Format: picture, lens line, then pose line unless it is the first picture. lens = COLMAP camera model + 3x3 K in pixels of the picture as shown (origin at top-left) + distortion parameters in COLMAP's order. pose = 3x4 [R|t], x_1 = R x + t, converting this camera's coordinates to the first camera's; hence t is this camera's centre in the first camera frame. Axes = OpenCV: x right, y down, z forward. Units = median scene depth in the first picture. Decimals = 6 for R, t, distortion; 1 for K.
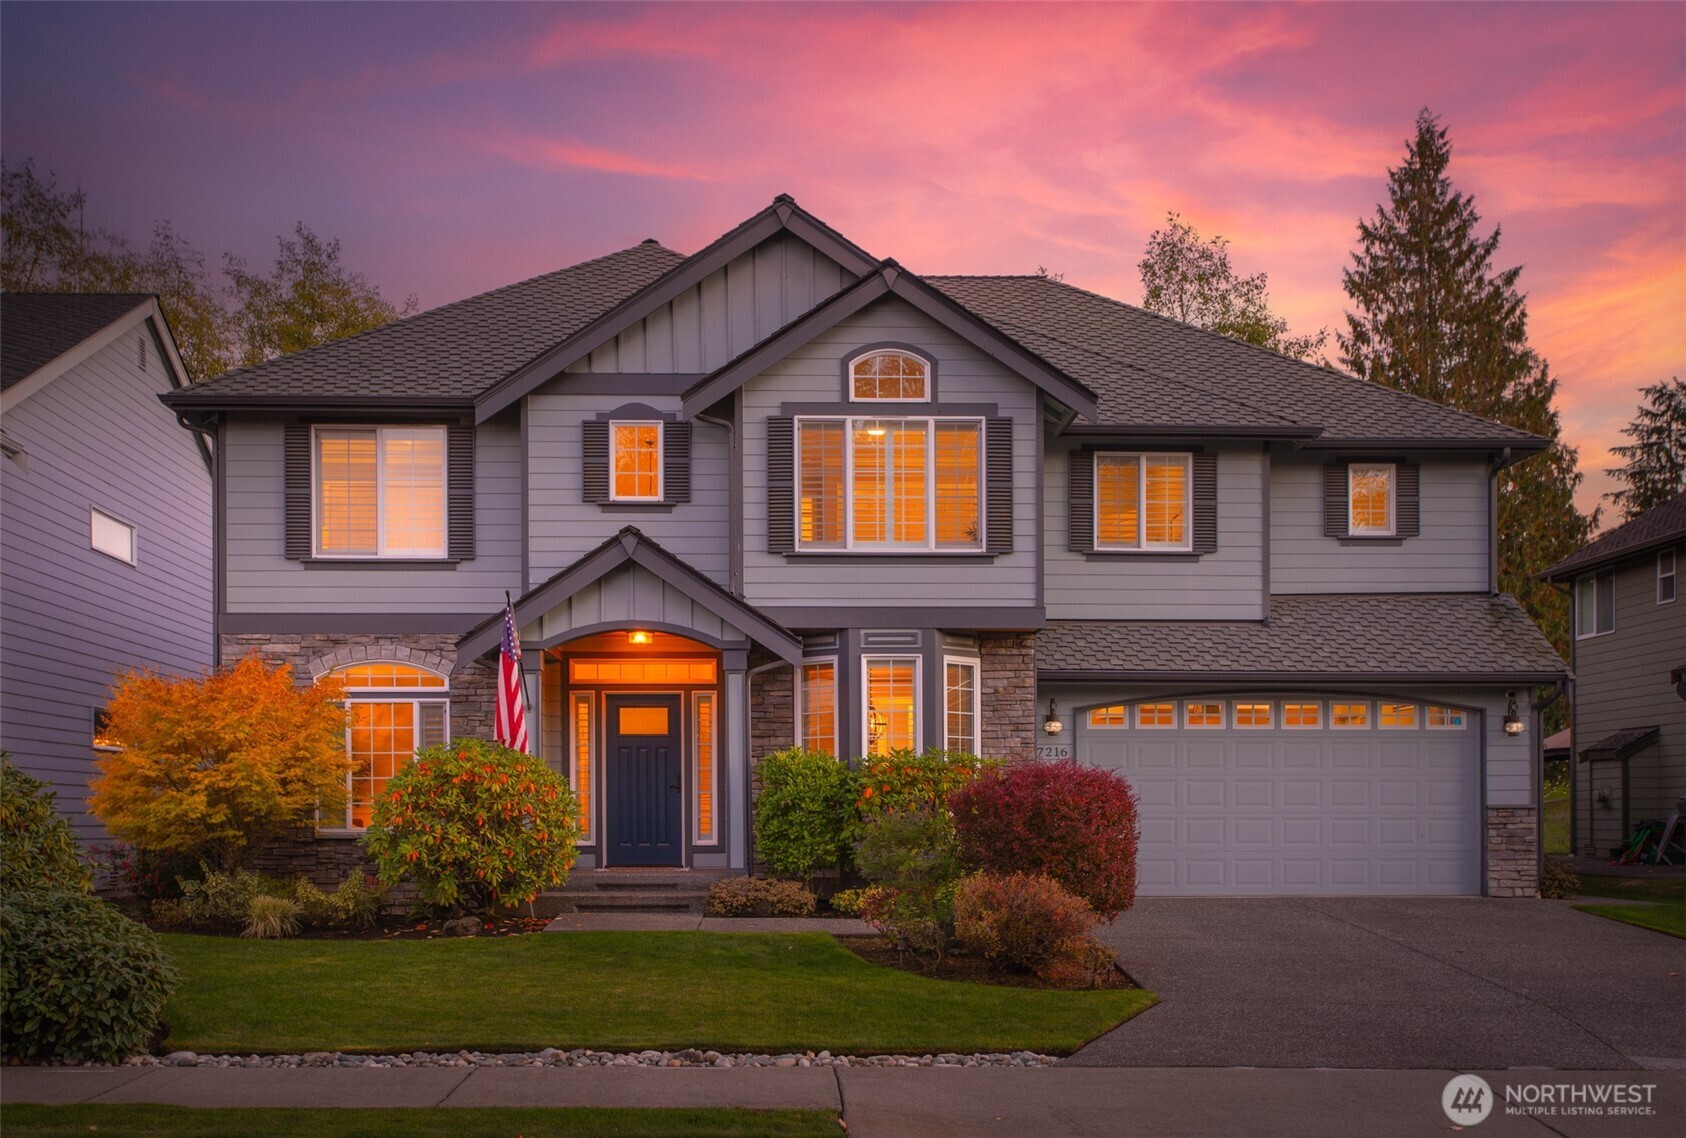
lens RADIAL K [[1762.3, 0, 843.0], [0, 1762.3, 569.0], [0, 0, 1]] dist [-0.006071, -0.001741]
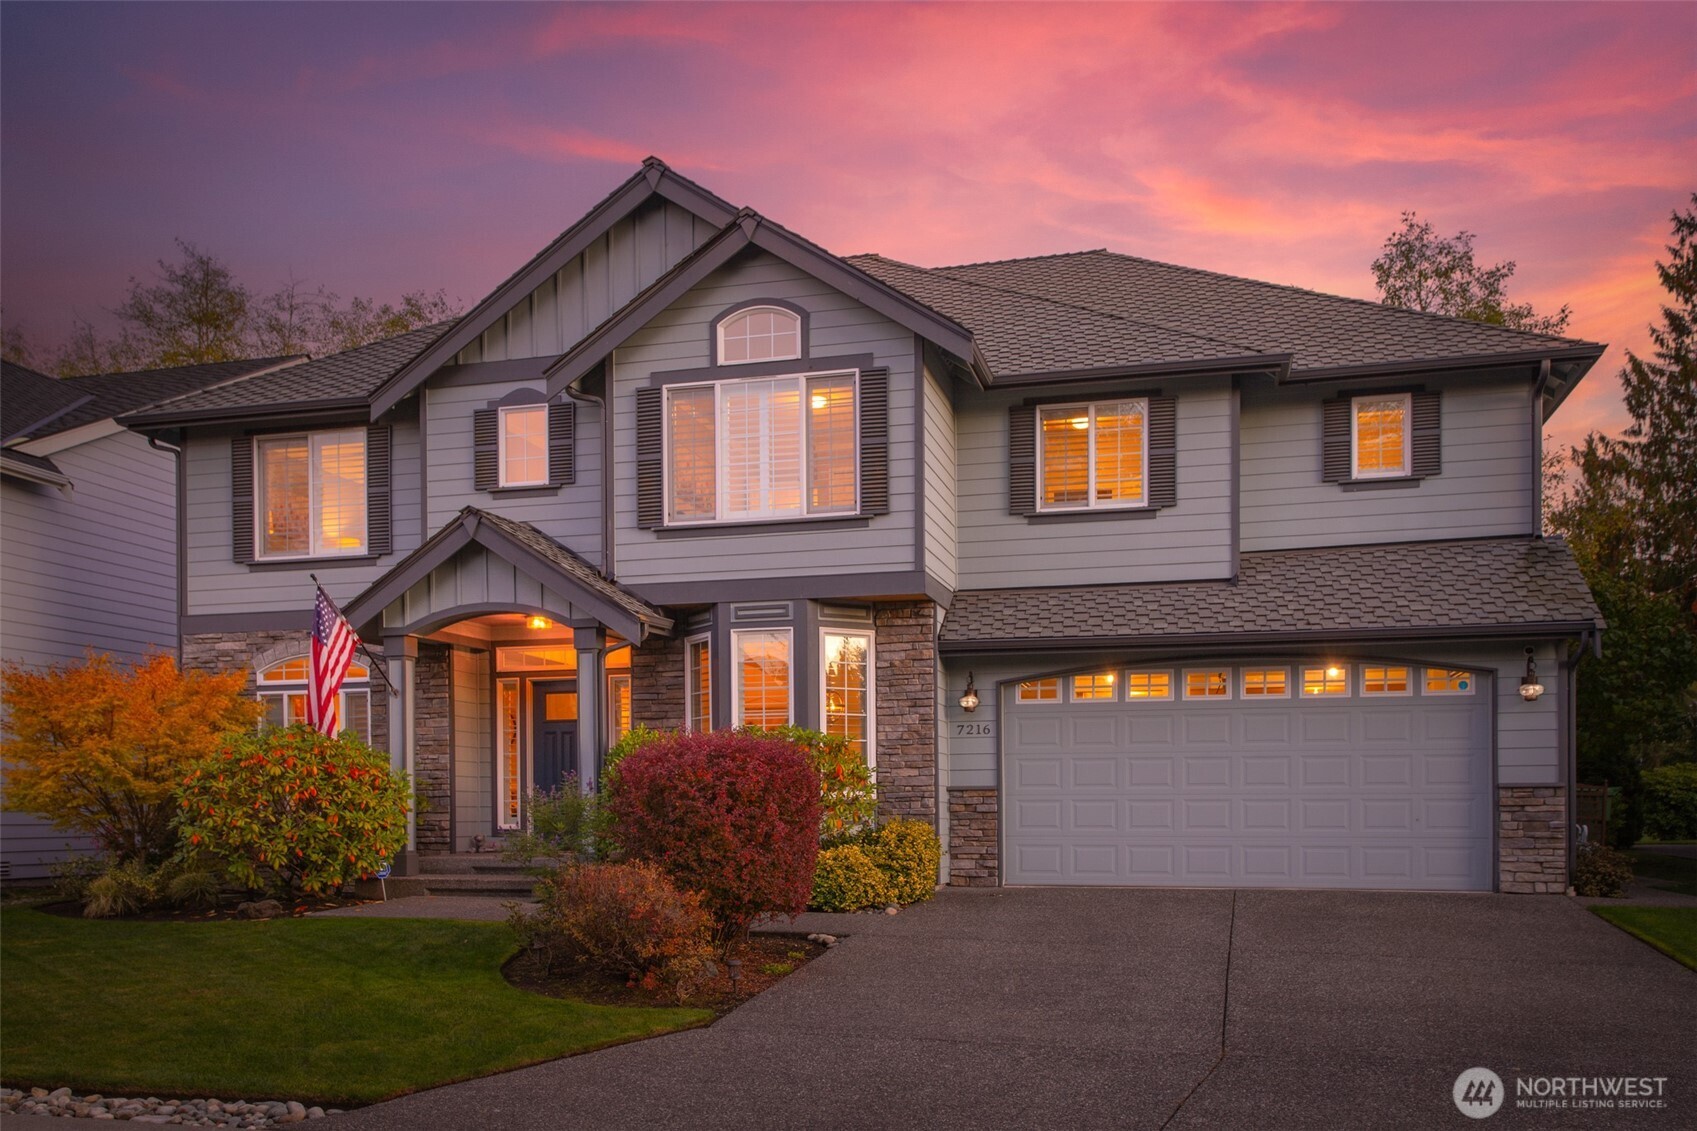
lens RADIAL K [[1415.3, 0, 848.0], [0, 1415.3, 657.1], [0, 0, 1]] dist [0.002837, 0.000861]
pose [[0.952294, -0.034901, -0.303179, 0.293838], [0.045060, 0.998631, 0.026574, 0.044648], [0.301837, -0.038967, 0.952563, 0.283064]]
